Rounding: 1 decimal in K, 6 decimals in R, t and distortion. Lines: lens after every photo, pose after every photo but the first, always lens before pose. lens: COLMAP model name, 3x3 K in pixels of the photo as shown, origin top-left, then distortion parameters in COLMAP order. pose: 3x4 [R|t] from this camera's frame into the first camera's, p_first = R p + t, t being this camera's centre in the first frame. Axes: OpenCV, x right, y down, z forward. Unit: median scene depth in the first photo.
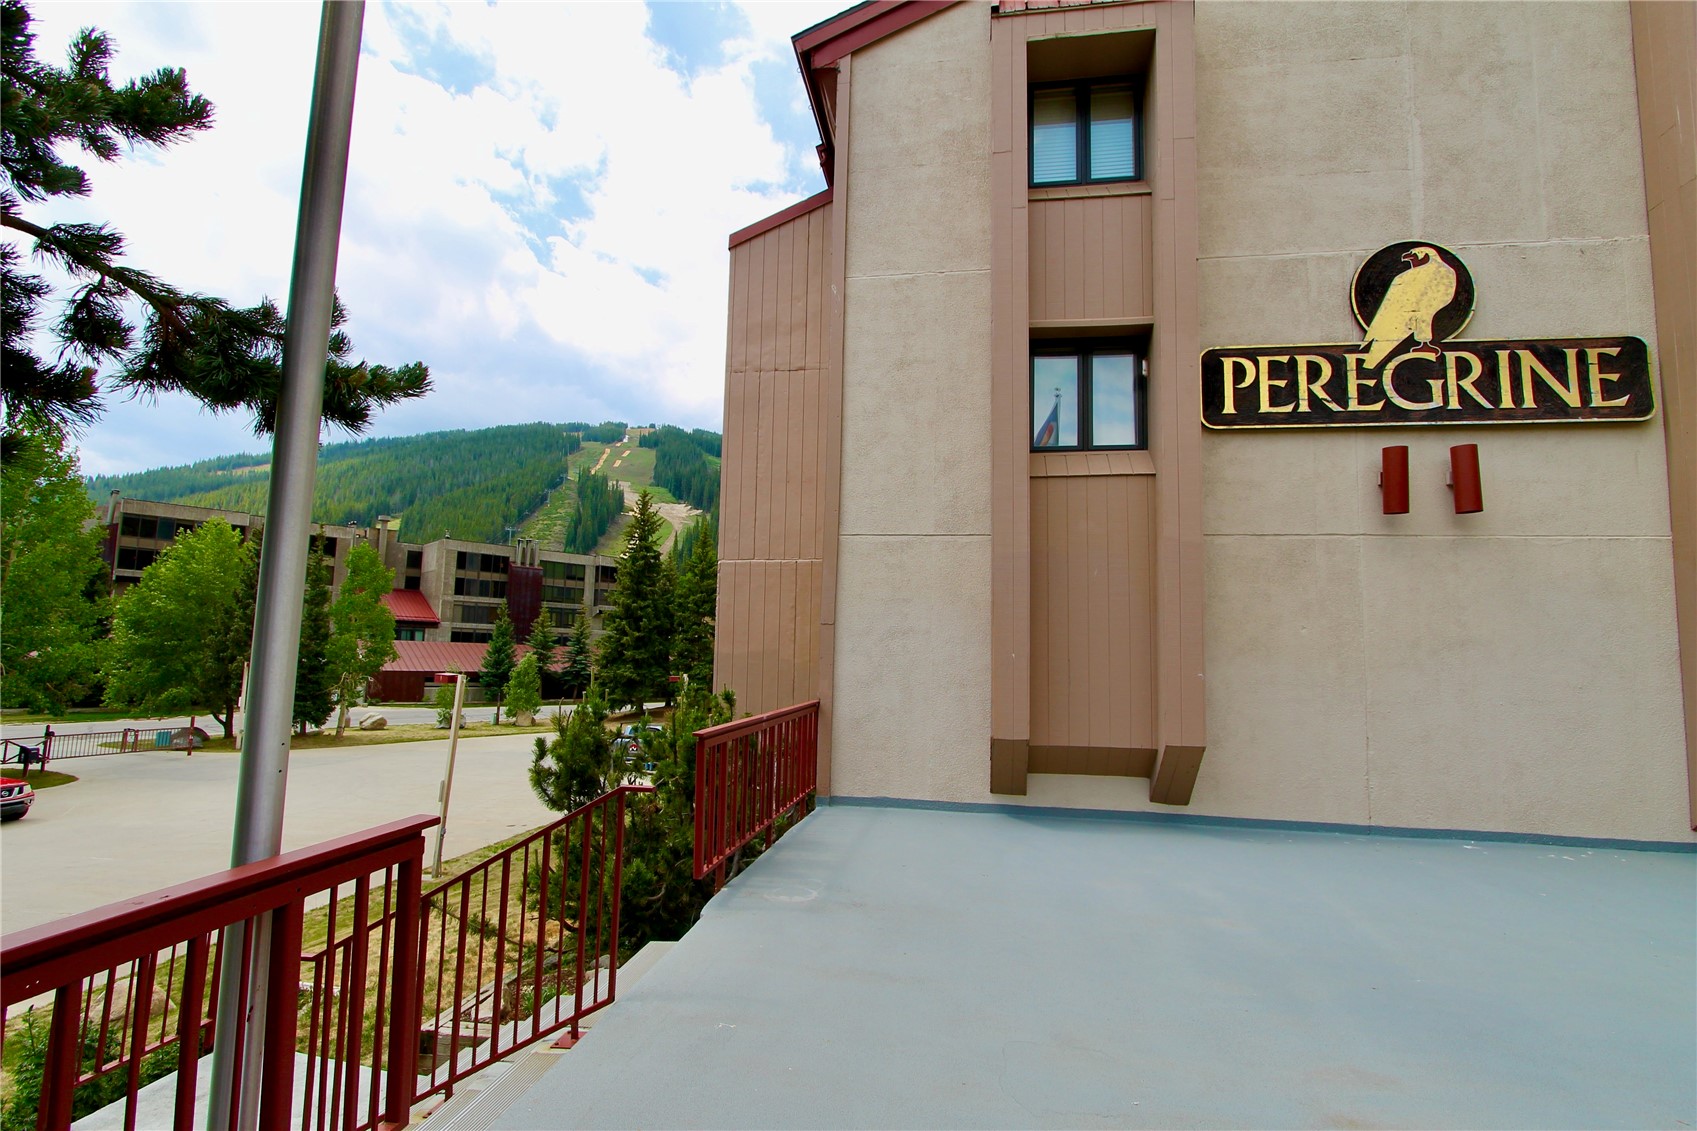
lens RADIAL K [[812.6, 0, 854.4], [0, 812.6, 586.1], [0, 0, 1]] dist [-0.015906, 0.001497]
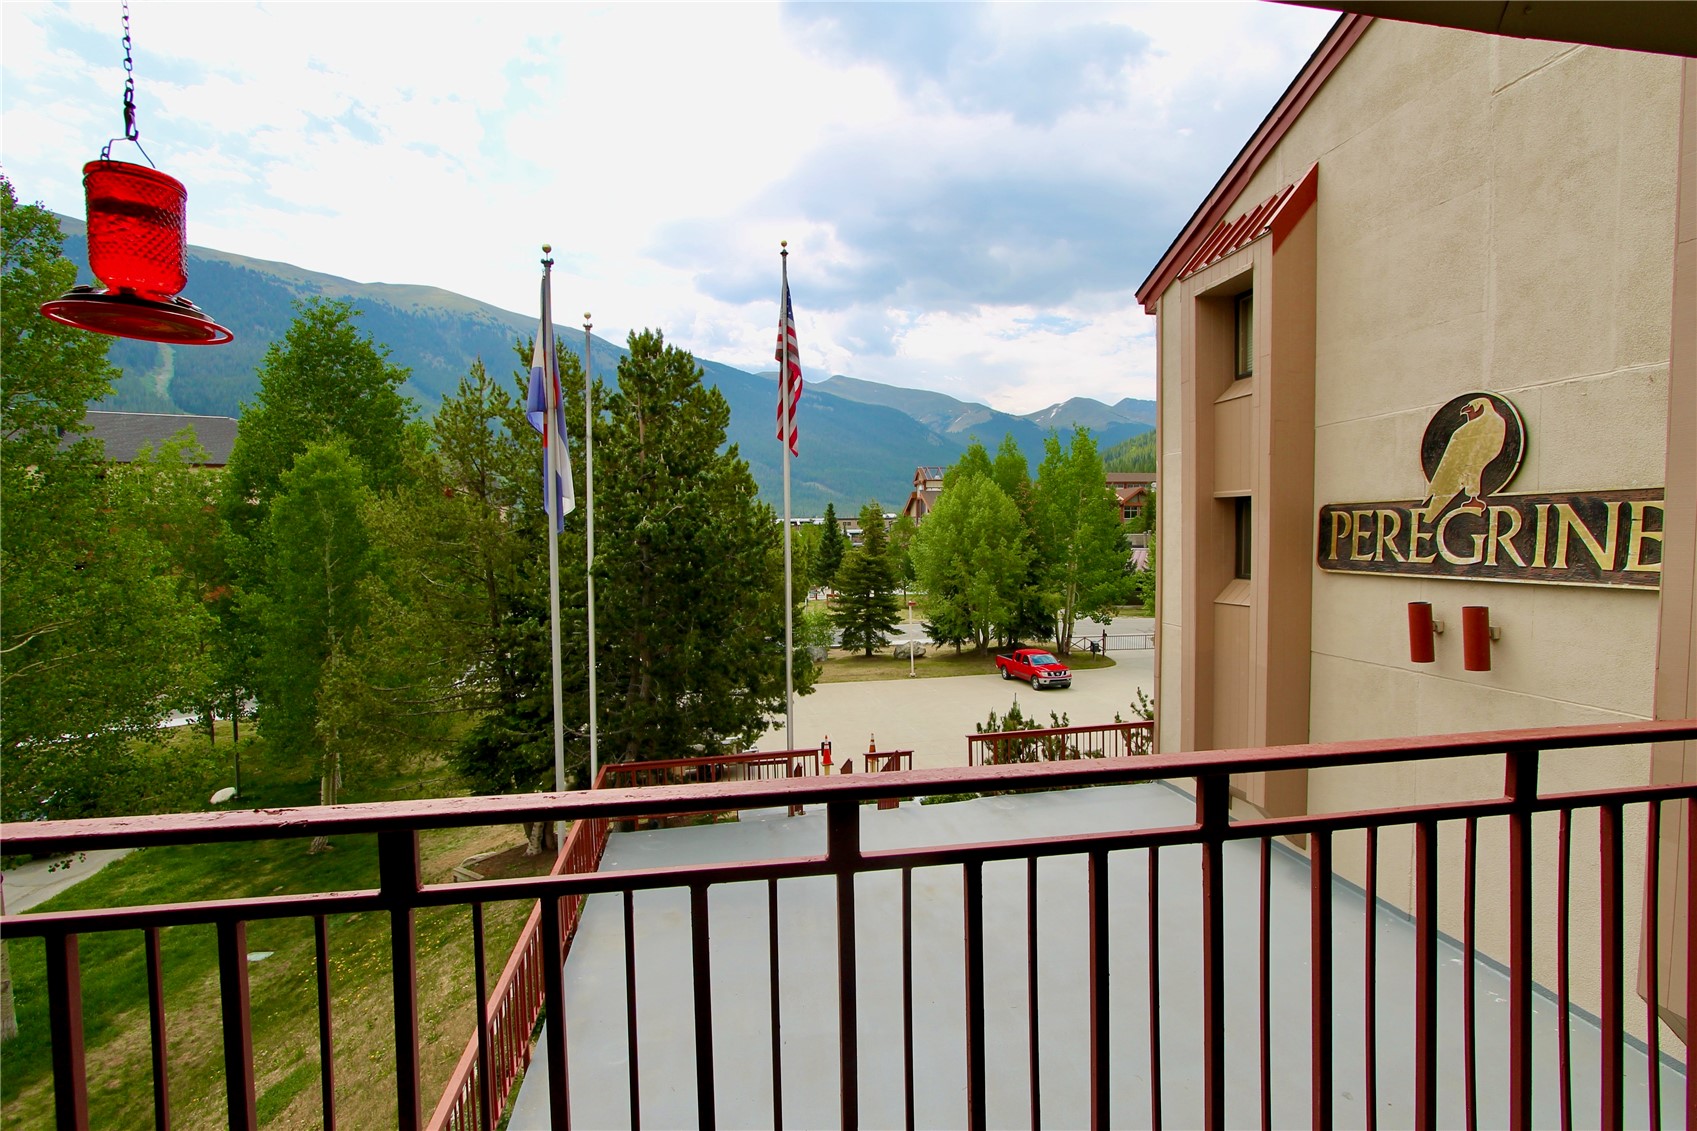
lens RADIAL K [[793.5, 0, 847.8], [0, 793.5, 580.9], [0, 0, 1]] dist [-0.019746, 0.004785]
pose [[0.331244, 0.021742, -0.943295, 1.398219], [0.117235, 0.991039, 0.064010, -0.355296], [0.936234, -0.131790, 0.325727, -0.093207]]
